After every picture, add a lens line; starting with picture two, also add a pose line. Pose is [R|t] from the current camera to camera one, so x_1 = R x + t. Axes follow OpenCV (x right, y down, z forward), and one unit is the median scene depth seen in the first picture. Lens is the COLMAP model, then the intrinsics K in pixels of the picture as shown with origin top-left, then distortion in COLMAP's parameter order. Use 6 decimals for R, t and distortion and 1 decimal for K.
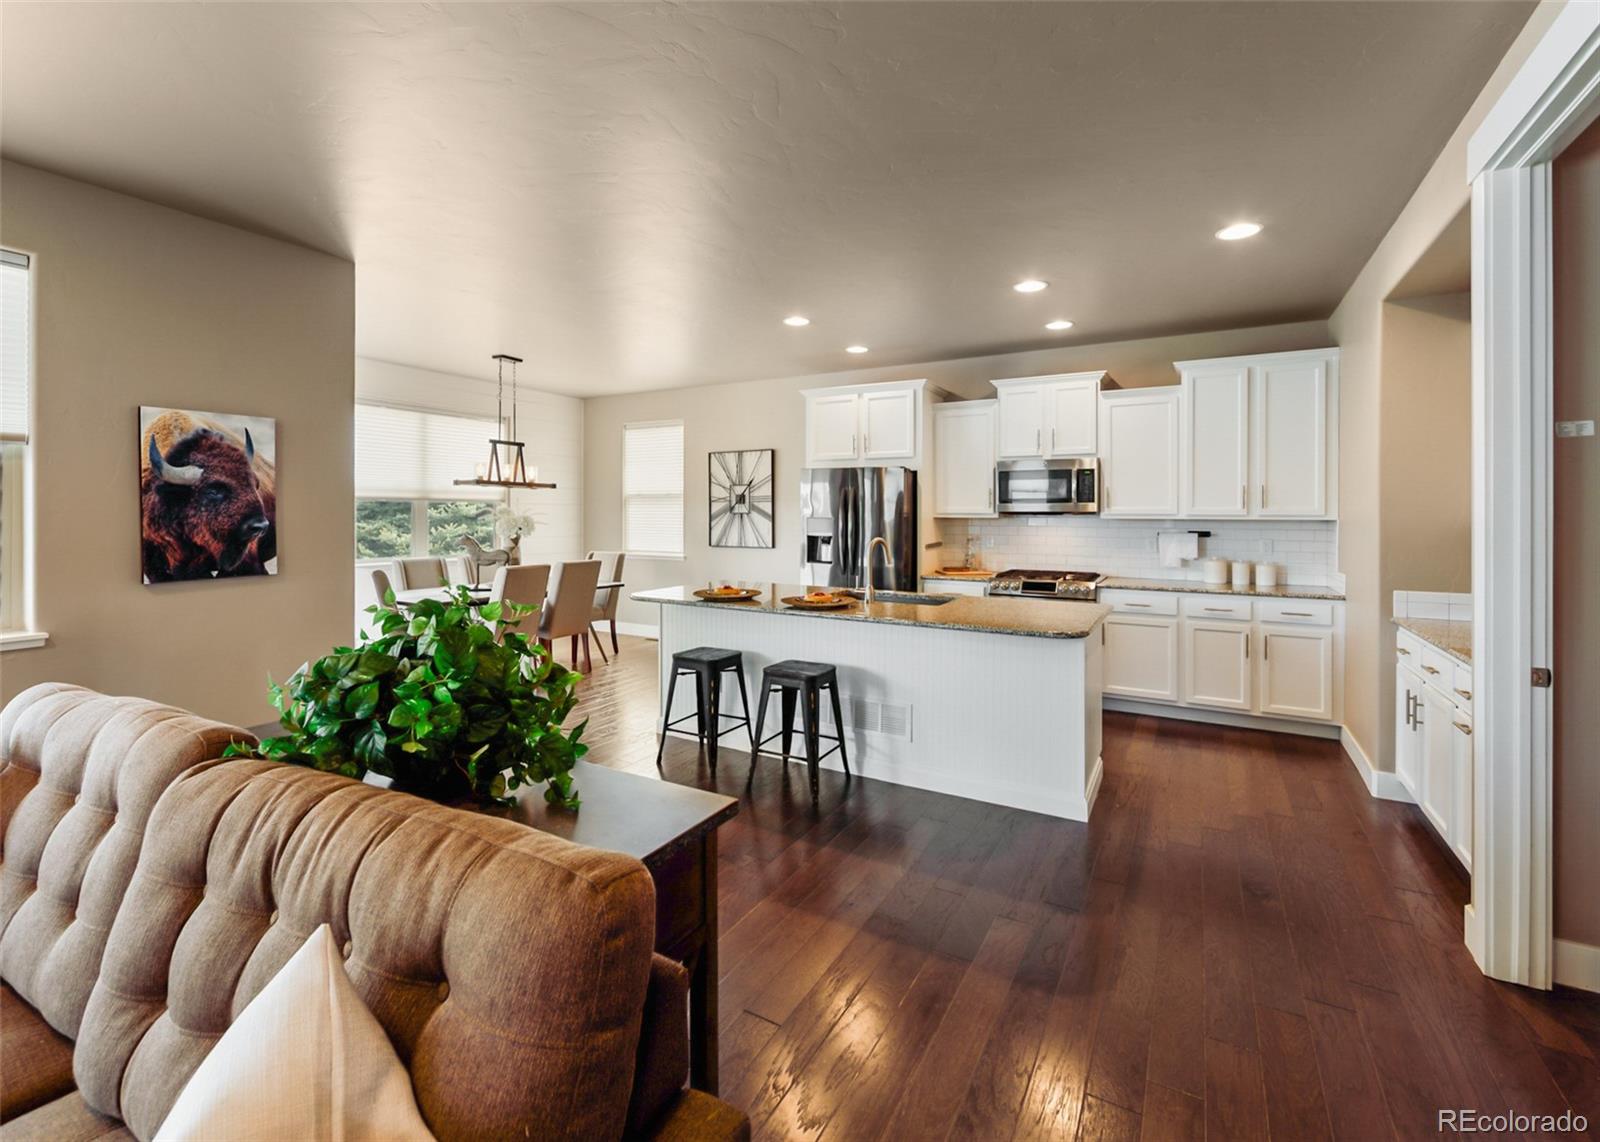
lens RADIAL K [[716.7, 0, 782.6], [0, 716.7, 516.8], [0, 0, 1]] dist [-0.000529, -0.000024]
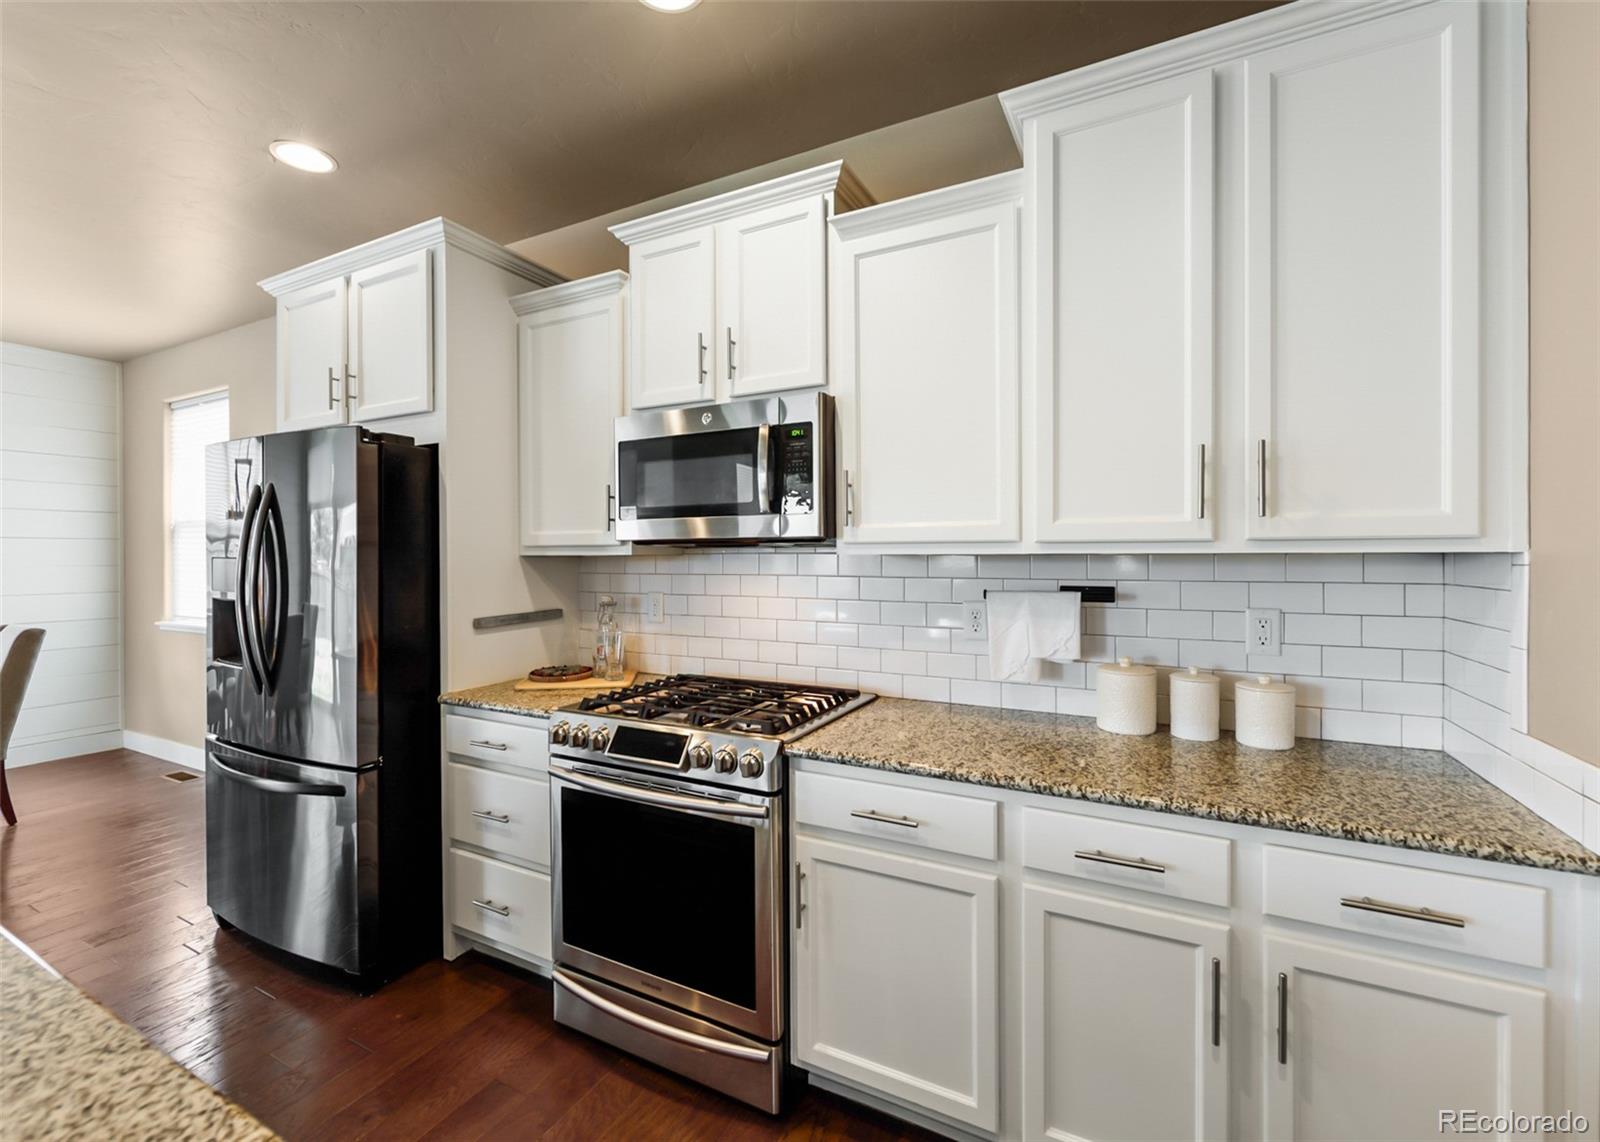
lens RADIAL K [[686.0, 0, 795.3], [0, 686.0, 562.2], [0, 0, 1]] dist [0.000225, -0.000071]
pose [[0.999303, -0.006185, 0.036805, 0.387232], [0.006071, 0.999976, 0.003201, 0.005011], [-0.036824, -0.002975, 0.999317, 0.601755]]
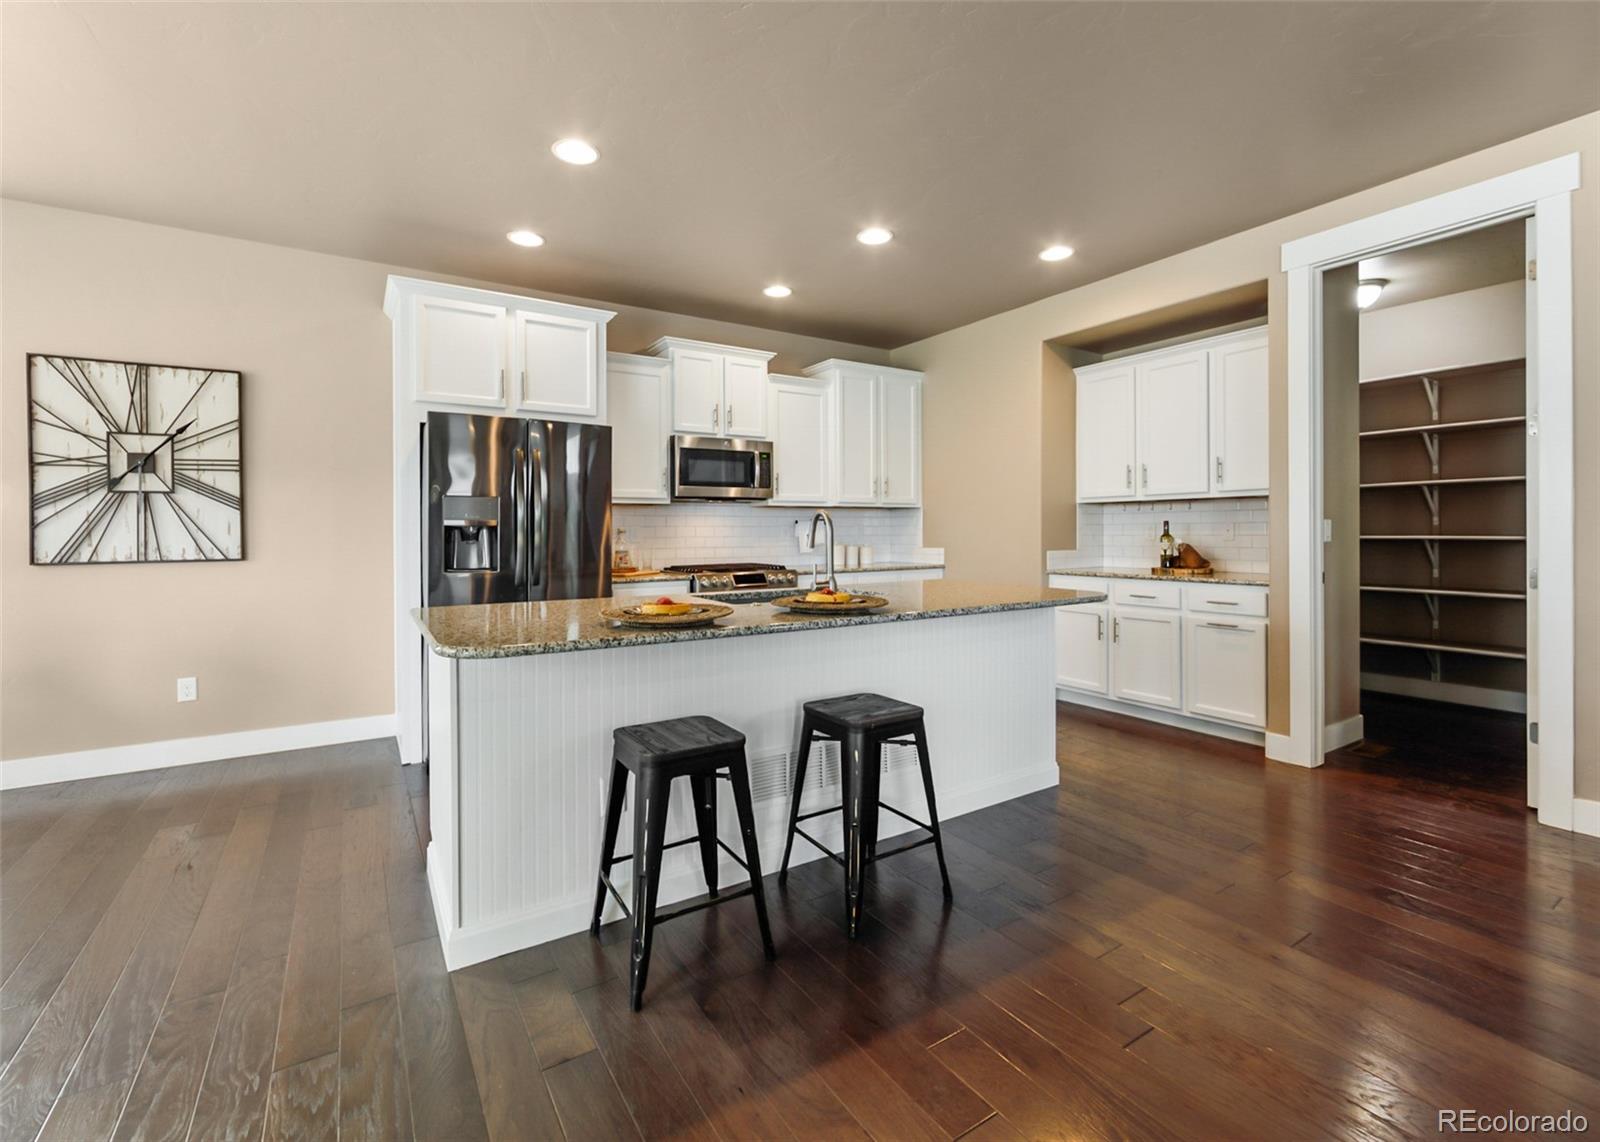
lens RADIAL K [[694.6, 0, 796.0], [0, 694.6, 532.6], [0, 0, 1]] dist [-0.001298, -0.000001]
pose [[0.463857, -0.007222, 0.885881, -0.351377], [0.014620, 0.999893, 0.000497, 0.037485], [-0.885789, 0.012721, 0.463913, 0.507500]]
